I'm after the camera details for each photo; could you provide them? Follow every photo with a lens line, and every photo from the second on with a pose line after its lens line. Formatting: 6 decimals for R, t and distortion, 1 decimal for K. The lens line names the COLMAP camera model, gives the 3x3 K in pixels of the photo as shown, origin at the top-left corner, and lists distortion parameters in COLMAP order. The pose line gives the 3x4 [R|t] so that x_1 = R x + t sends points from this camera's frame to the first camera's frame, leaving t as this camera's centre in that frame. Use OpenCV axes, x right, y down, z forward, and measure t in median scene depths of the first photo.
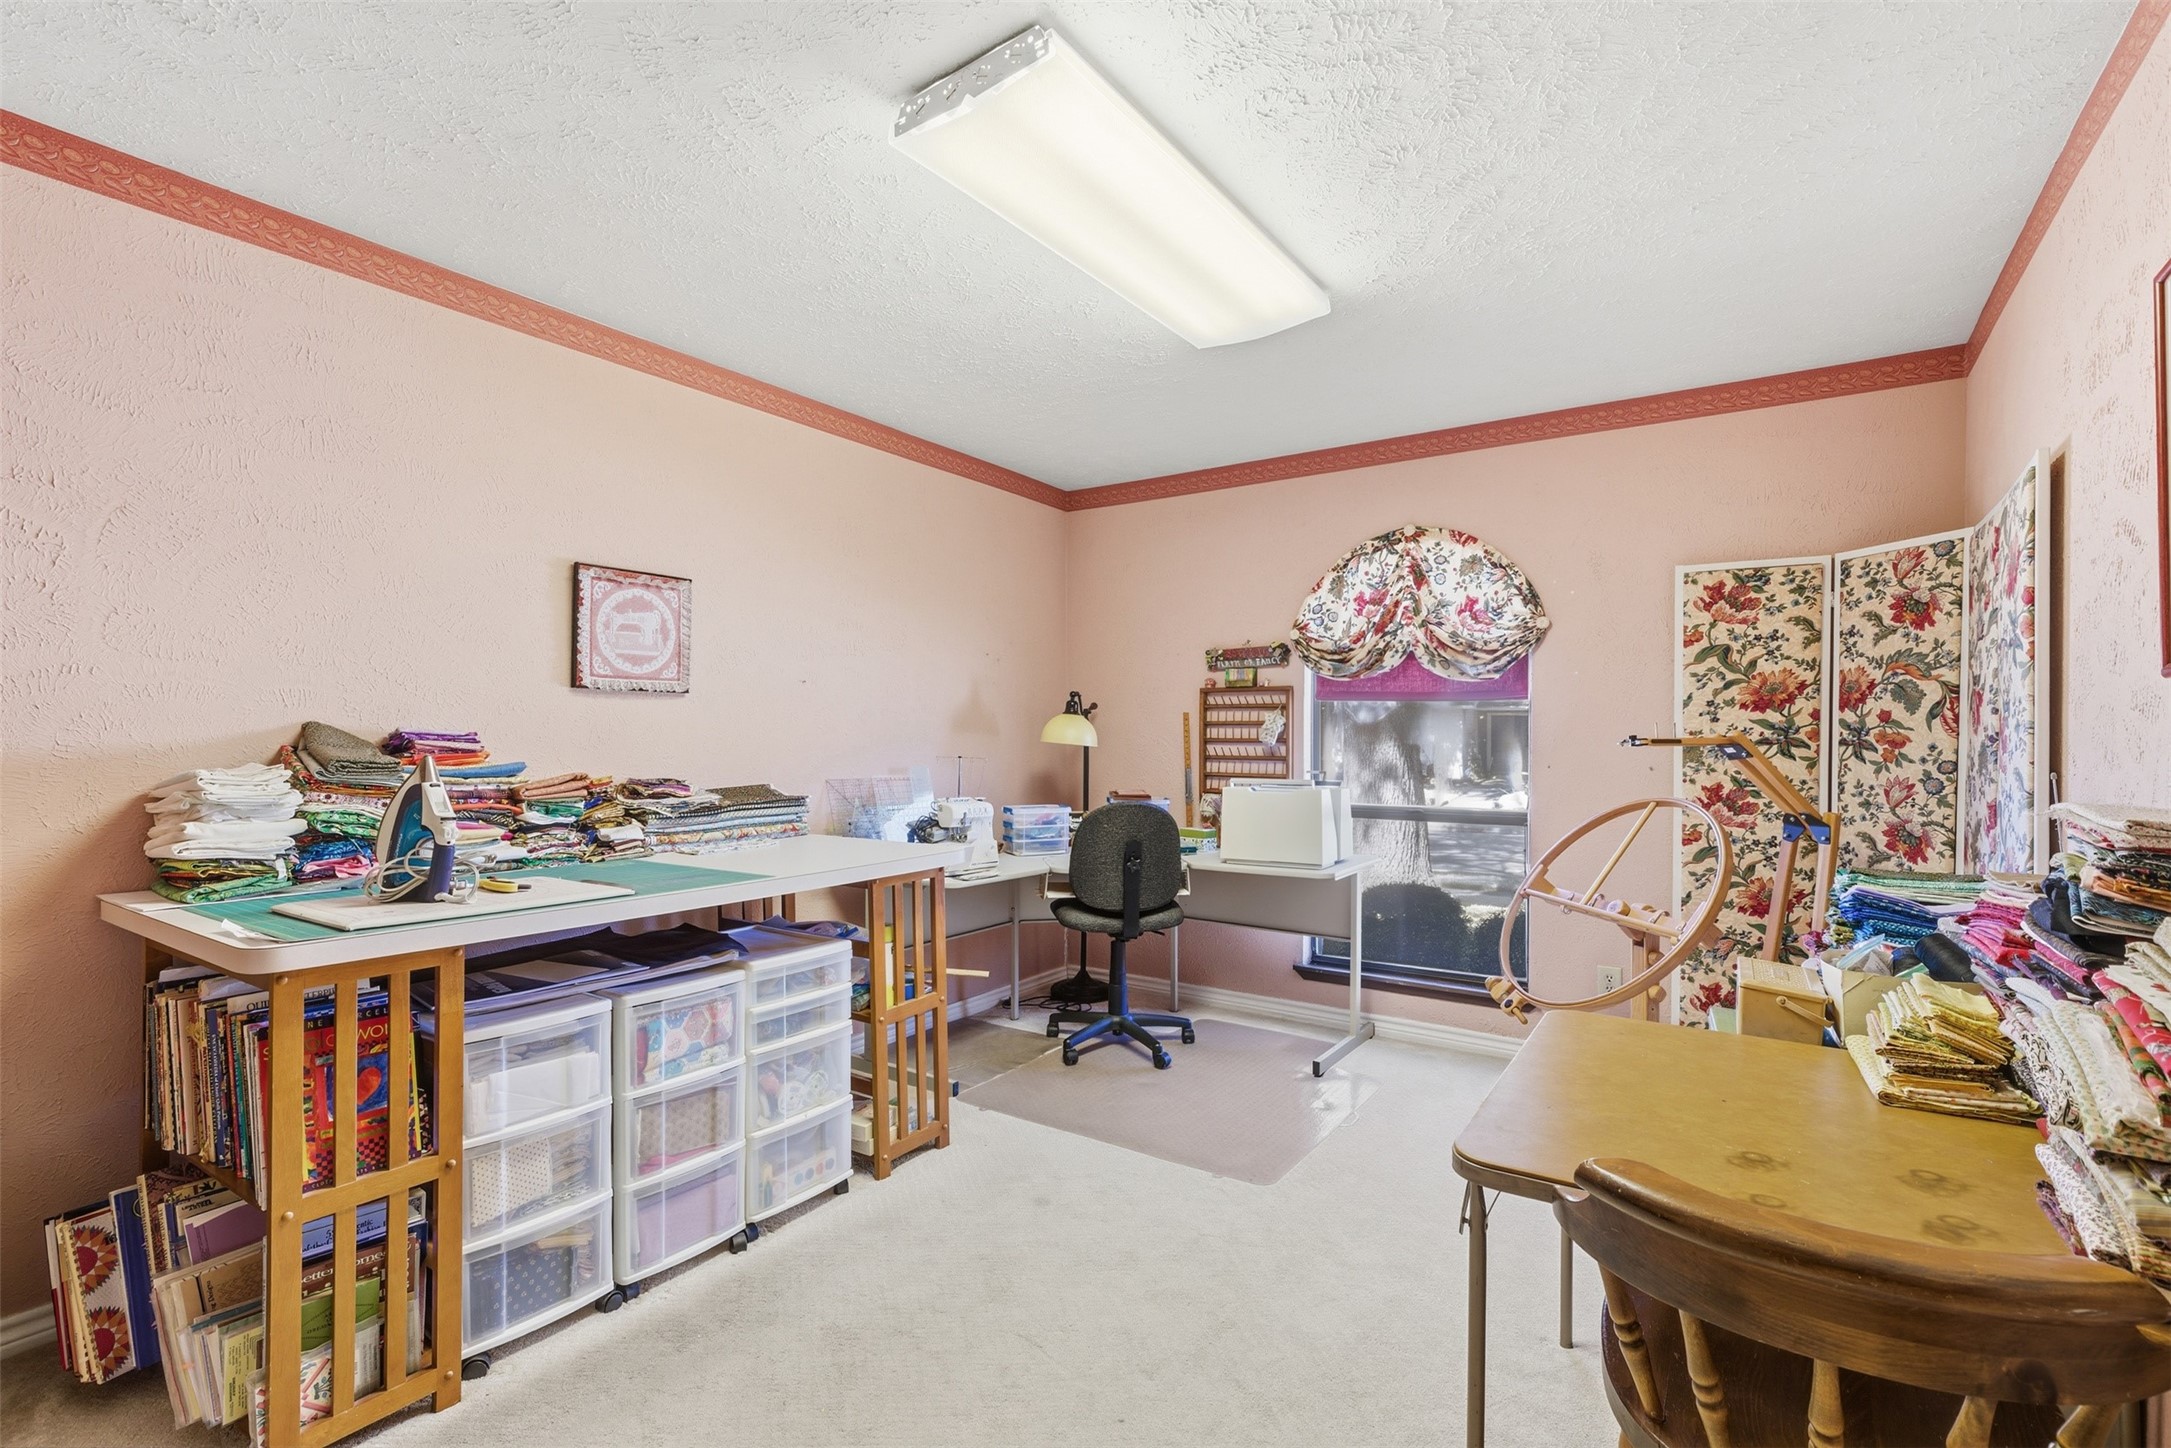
lens RADIAL K [[985.2, 0, 1079.5], [0, 985.2, 740.8], [0, 0, 1]] dist [-0.001736, -0.000082]
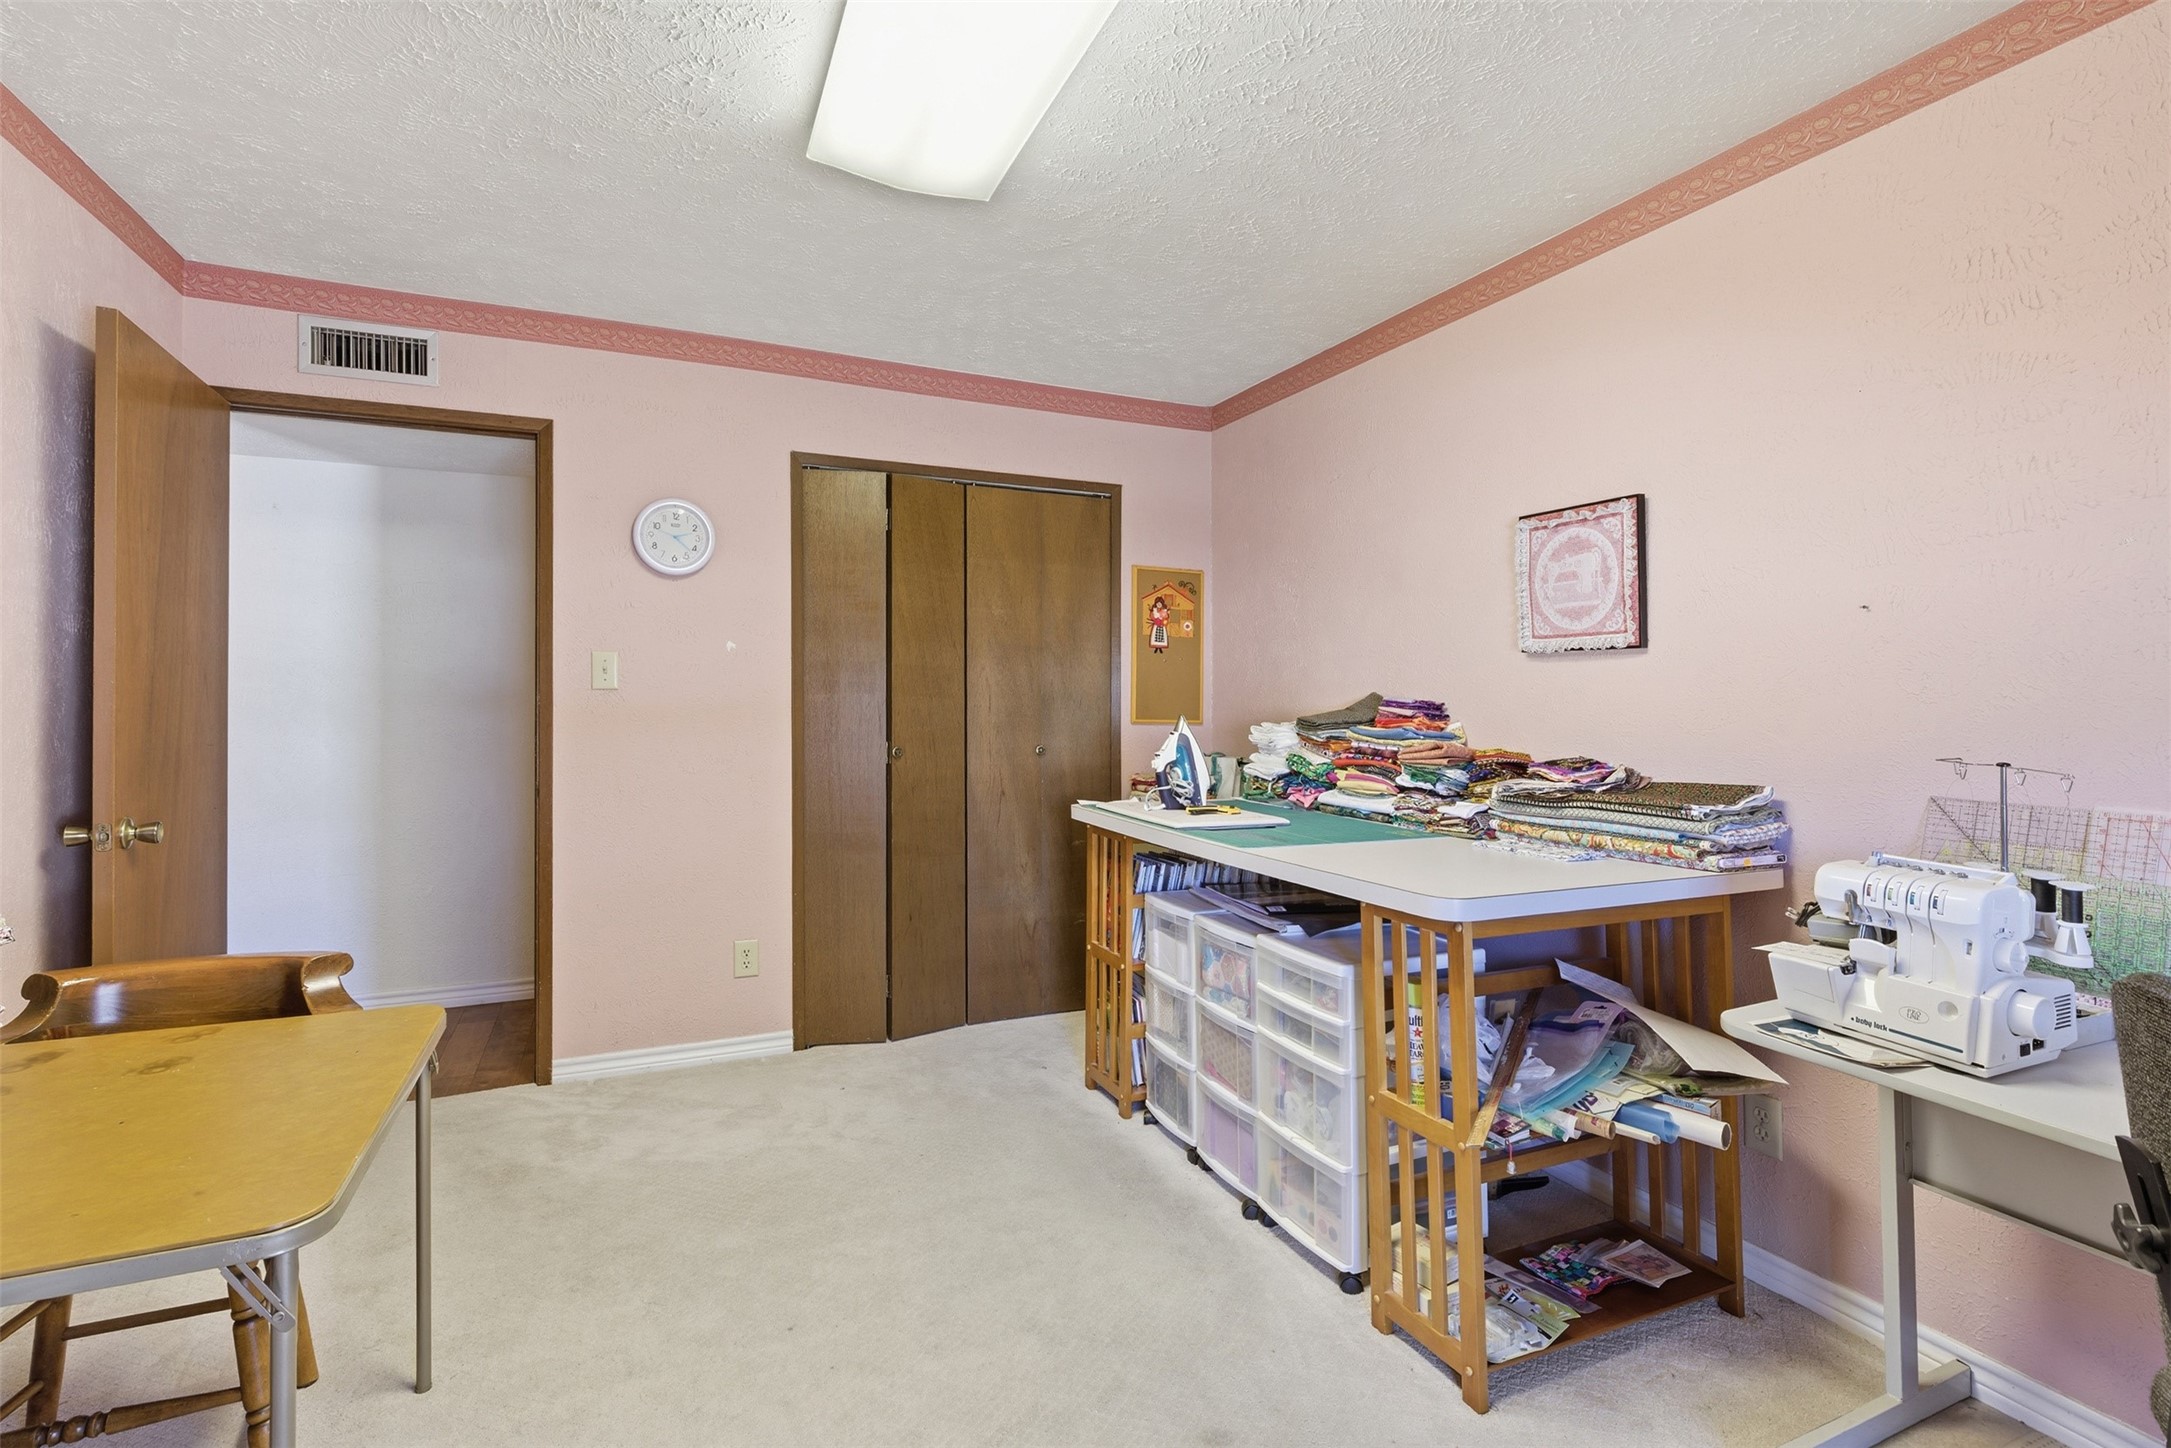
lens RADIAL K [[999.2, 0, 1085.5], [0, 999.2, 724.0], [0, 0, 1]] dist [-0.003019, -0.000629]
pose [[-0.513500, 0.006221, -0.858067, 0.484914], [-0.022214, 0.999542, 0.020540, 0.002143], [0.857802, 0.029608, -0.513126, 1.098072]]
